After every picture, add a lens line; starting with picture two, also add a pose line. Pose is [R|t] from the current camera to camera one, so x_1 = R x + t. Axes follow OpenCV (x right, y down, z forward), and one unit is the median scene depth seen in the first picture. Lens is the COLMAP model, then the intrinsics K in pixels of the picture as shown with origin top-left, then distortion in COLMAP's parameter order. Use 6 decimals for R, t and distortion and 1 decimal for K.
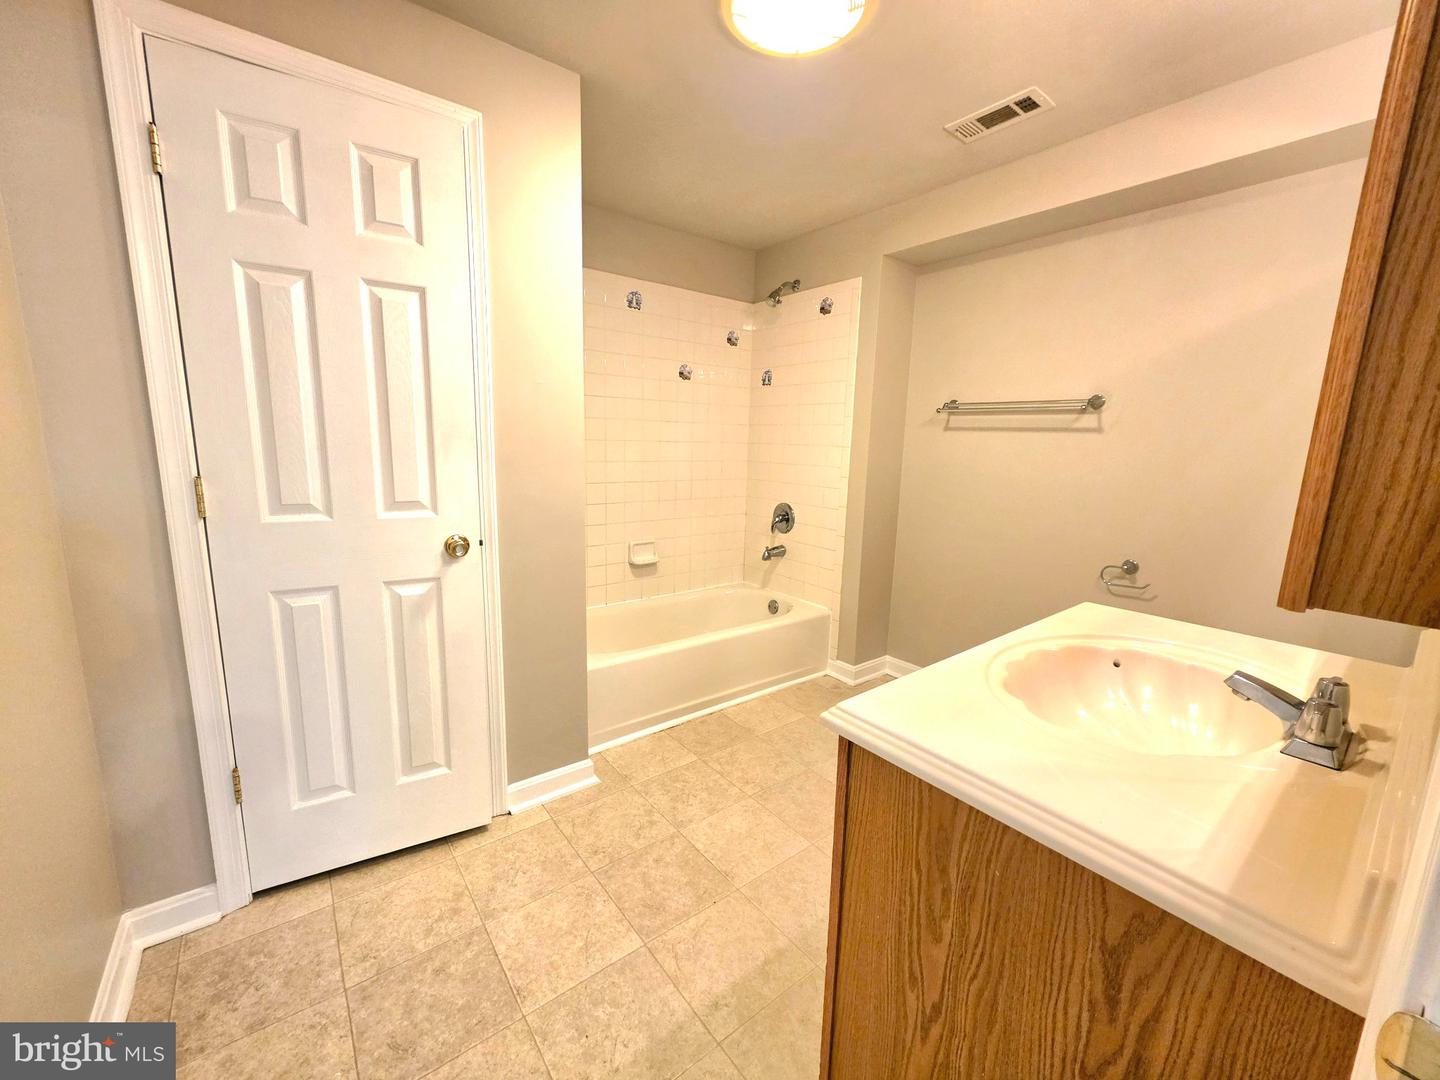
lens RADIAL K [[577.0, 0, 719.7], [0, 577.0, 541.1], [0, 0, 1]] dist [0.000155, 0.000055]
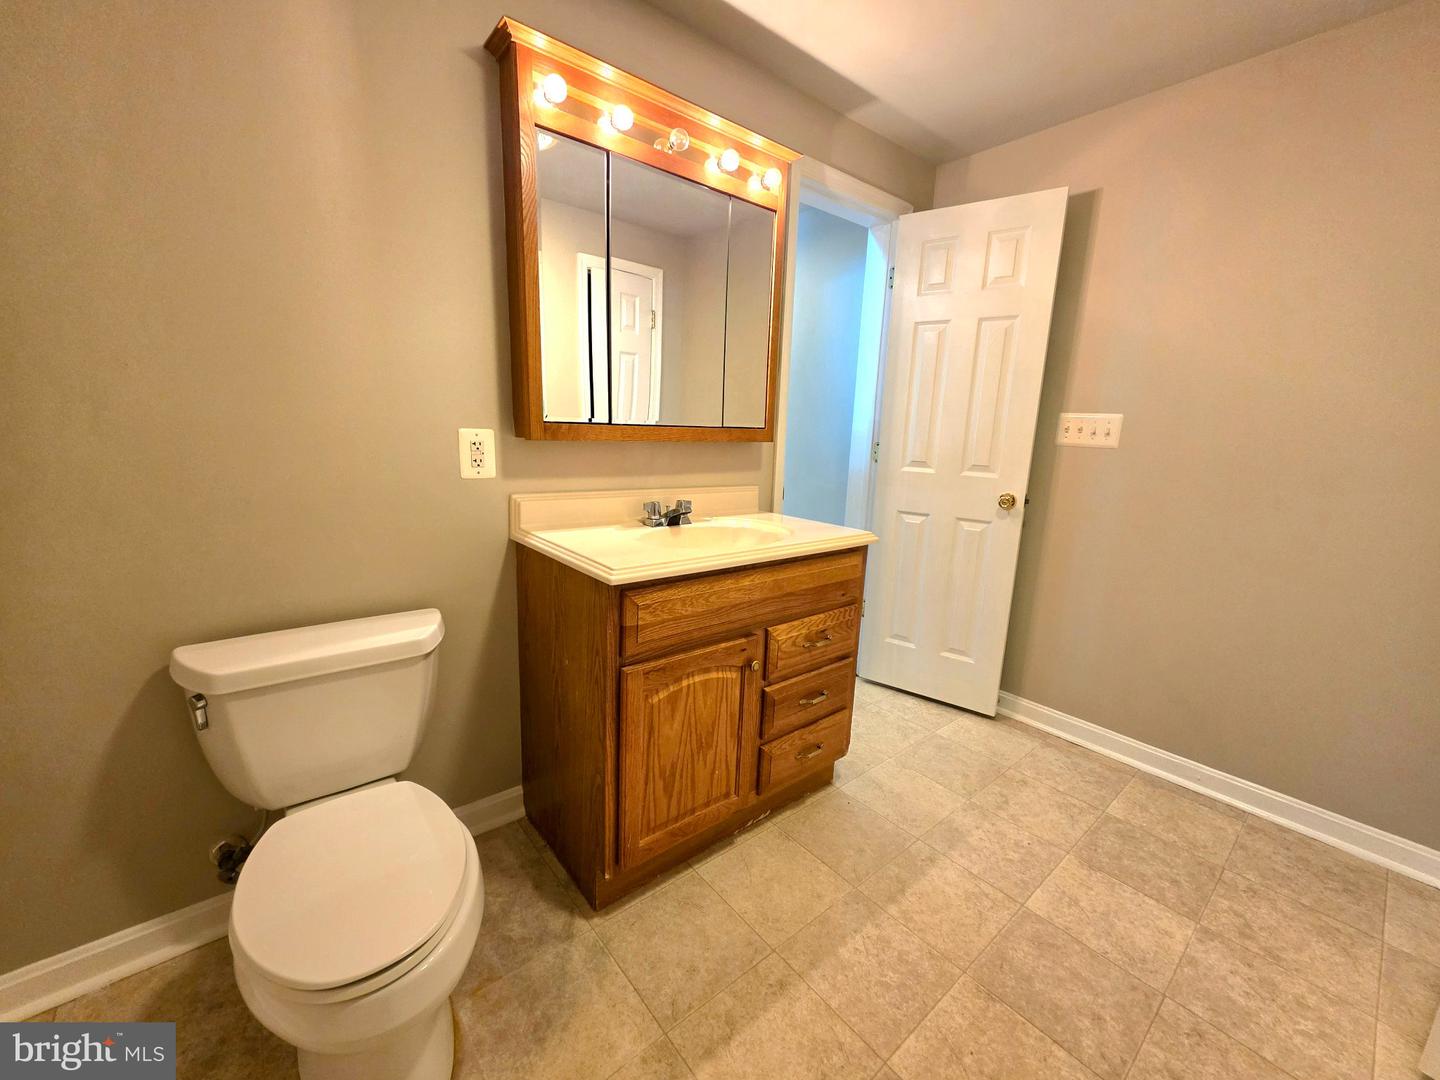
lens RADIAL K [[577.0, 0, 718.6], [0, 577.0, 540.2], [0, 0, 1]] dist [0.000155, 0.000055]
pose [[-0.996661, -0.068915, -0.043780, 0.193318], [-0.080214, 0.926498, 0.367651, -0.232627], [0.015226, 0.369935, -0.928933, 1.628165]]
